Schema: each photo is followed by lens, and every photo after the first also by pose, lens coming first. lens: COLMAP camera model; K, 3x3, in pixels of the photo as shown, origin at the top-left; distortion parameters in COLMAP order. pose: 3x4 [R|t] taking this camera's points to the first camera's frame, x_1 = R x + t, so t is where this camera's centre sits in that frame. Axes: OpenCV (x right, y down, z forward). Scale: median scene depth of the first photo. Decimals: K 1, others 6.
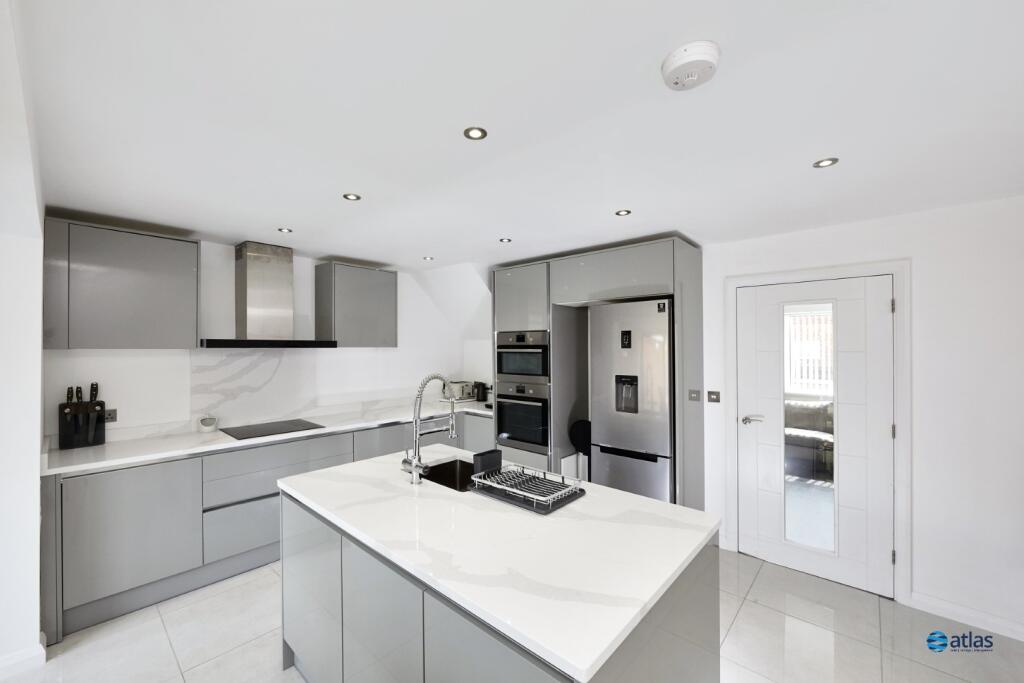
lens RADIAL K [[397.8, 0, 513.0], [0, 397.8, 343.0], [0, 0, 1]] dist [-0.008952, -0.000227]
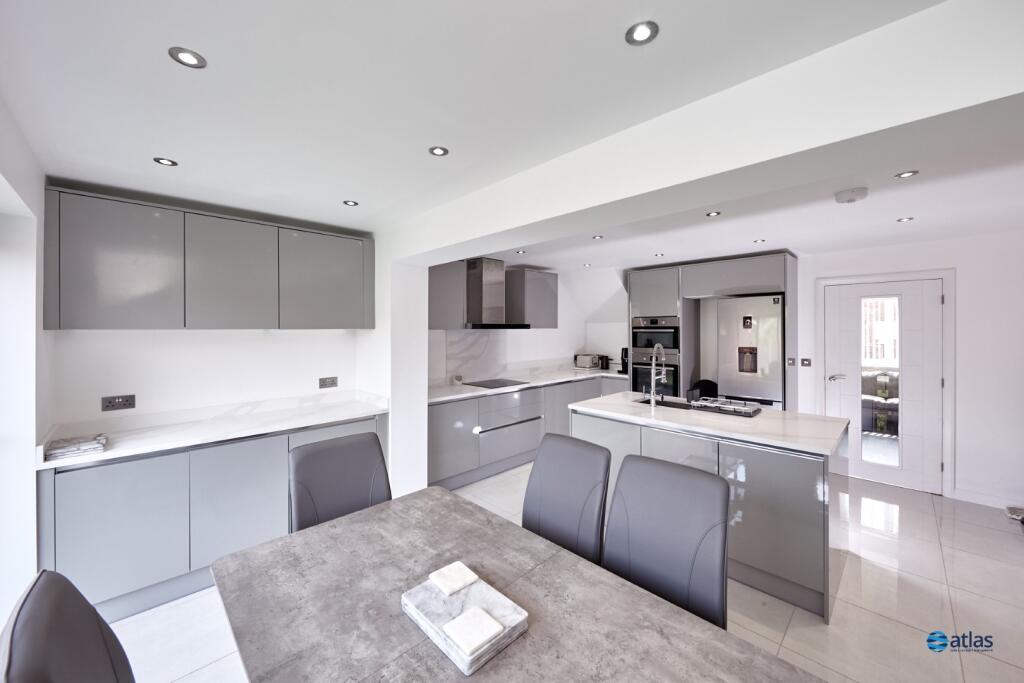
lens RADIAL K [[377.4, 0, 516.0], [0, 377.4, 327.6], [0, 0, 1]] dist [-0.013614, -0.000358]
pose [[0.997757, -0.004244, -0.066813, -0.434960], [0.004773, 0.999959, 0.007752, -0.004550], [0.066777, -0.008053, 0.997735, -0.398683]]
